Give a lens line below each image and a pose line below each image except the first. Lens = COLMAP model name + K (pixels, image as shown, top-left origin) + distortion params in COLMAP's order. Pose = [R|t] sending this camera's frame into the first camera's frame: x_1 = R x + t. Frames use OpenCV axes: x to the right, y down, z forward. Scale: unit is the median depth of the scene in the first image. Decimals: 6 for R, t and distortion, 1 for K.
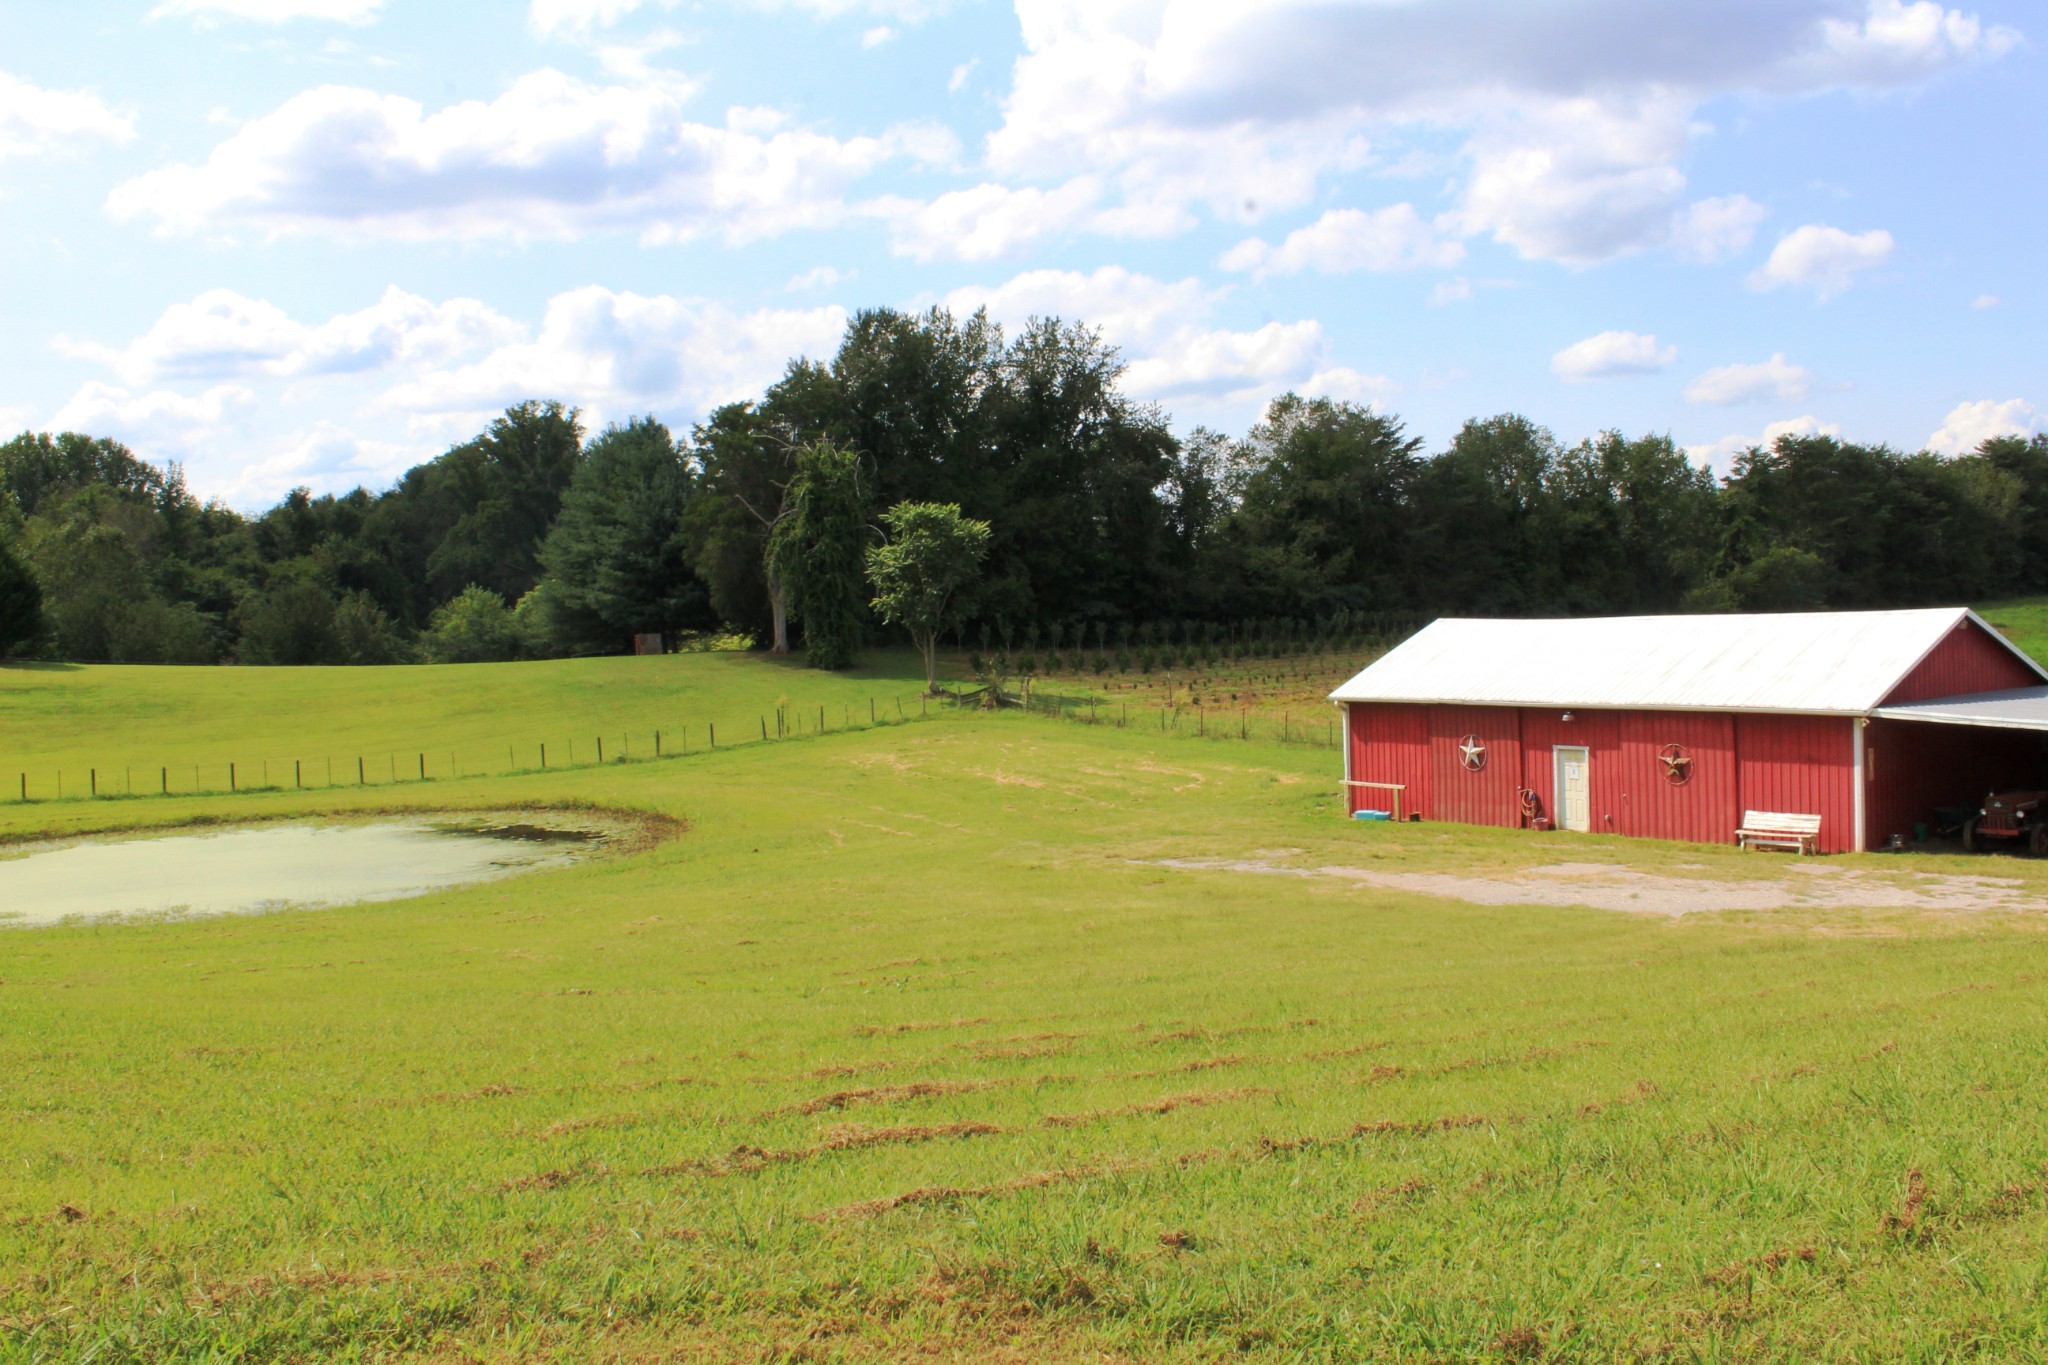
lens RADIAL K [[1770.9, 0, 1021.7], [0, 1770.9, 652.1], [0, 0, 1]] dist [-0.222910, 0.338368]
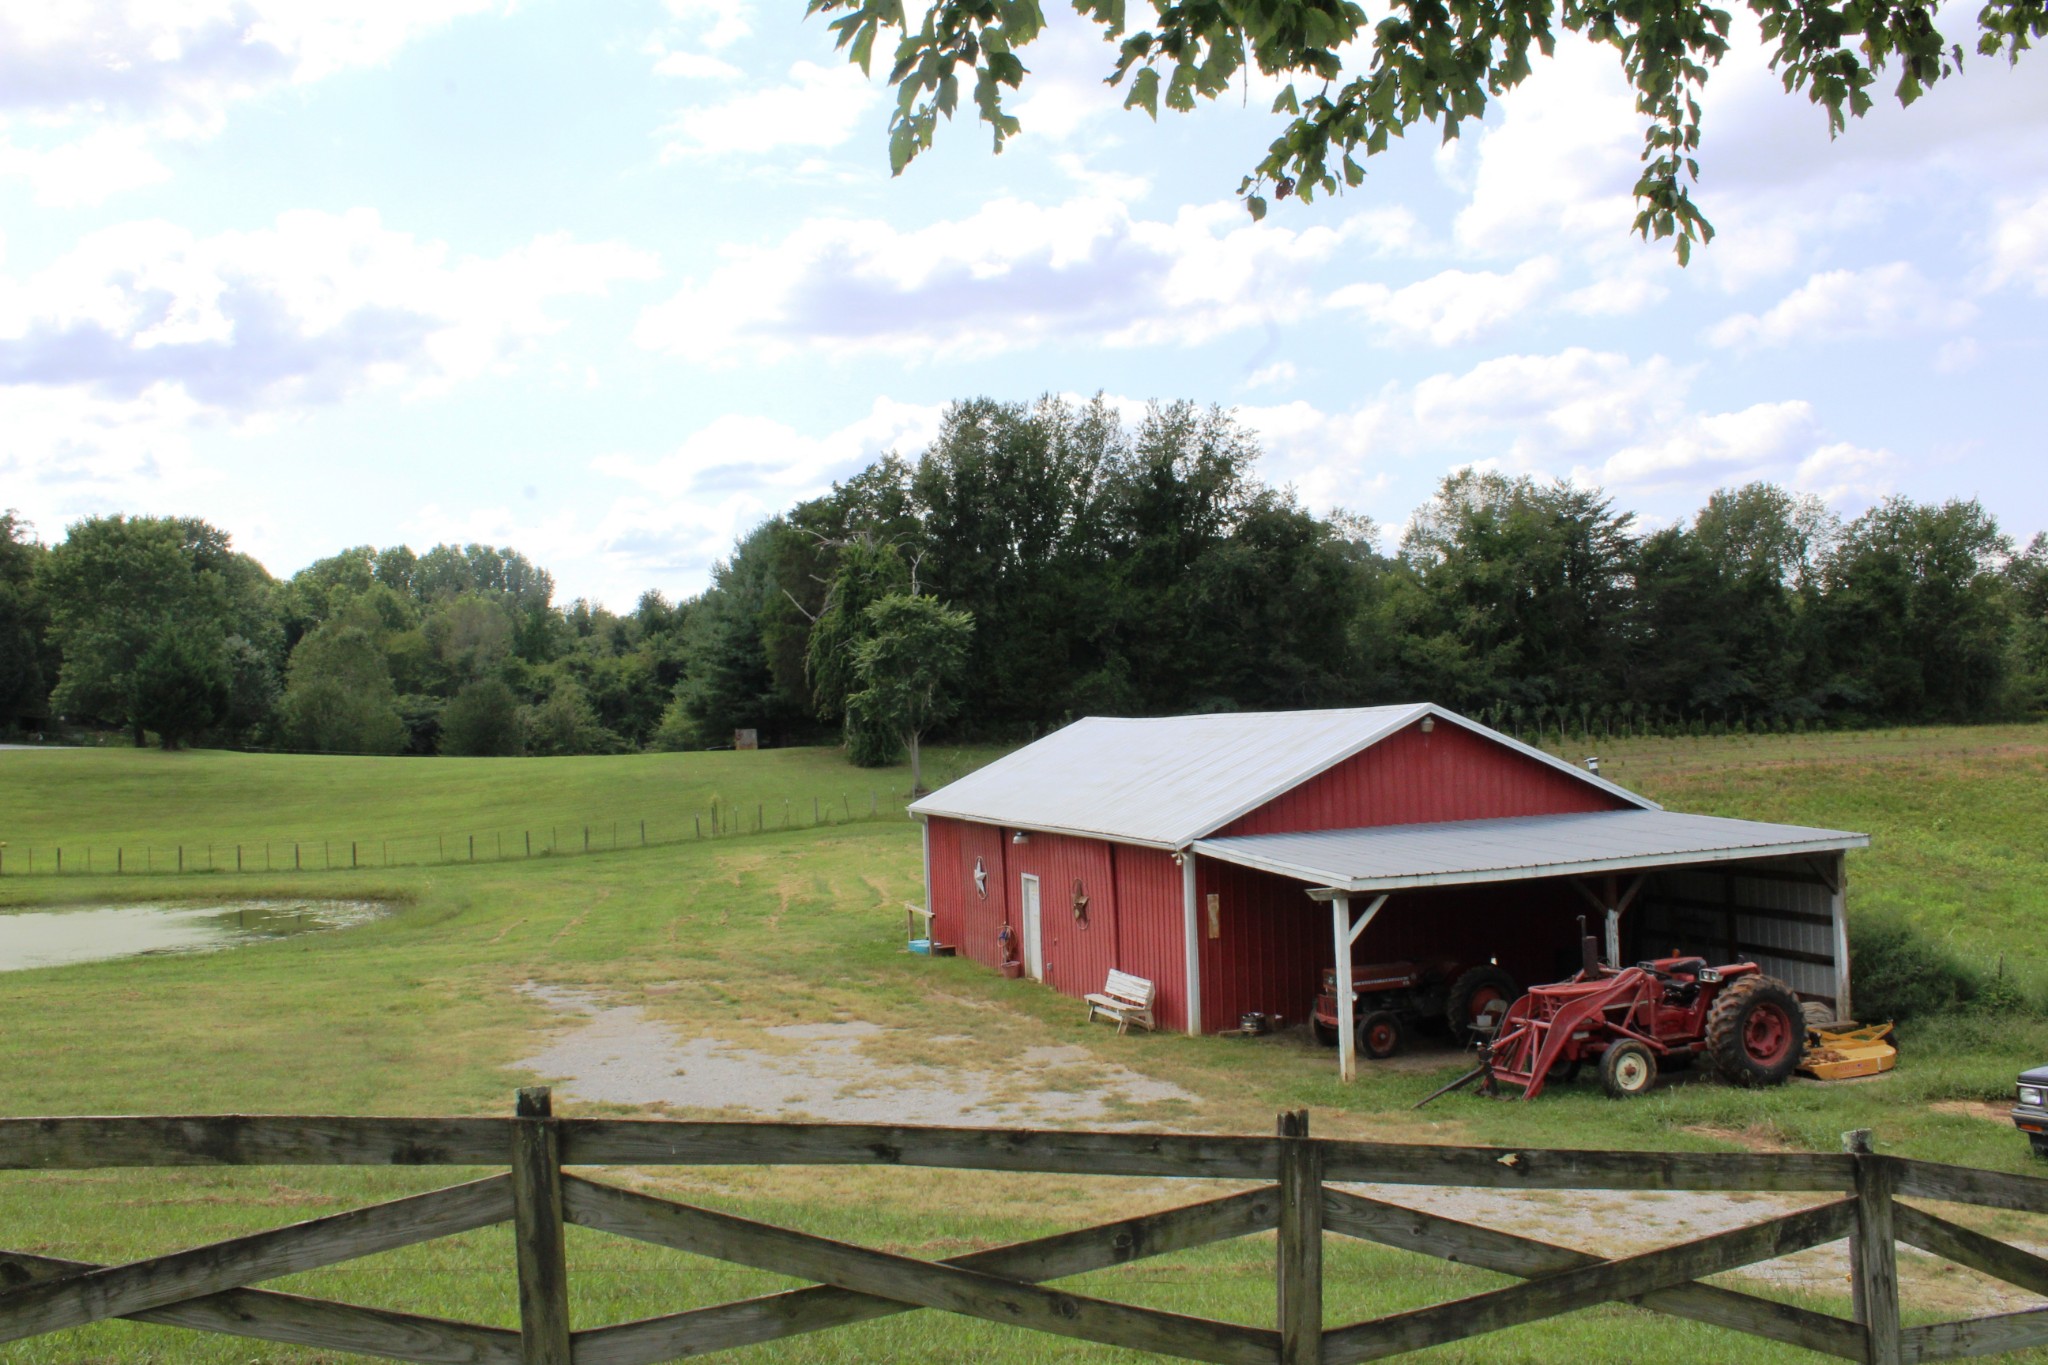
lens RADIAL K [[1770.9, 0, 1021.7], [0, 1770.9, 652.1], [0, 0, 1]] dist [-0.222910, 0.338368]
pose [[0.957882, -0.009730, -0.286998, 0.198345], [-0.005718, 0.998581, -0.052940, -0.001782], [0.287106, 0.052352, 0.956467, 0.064183]]
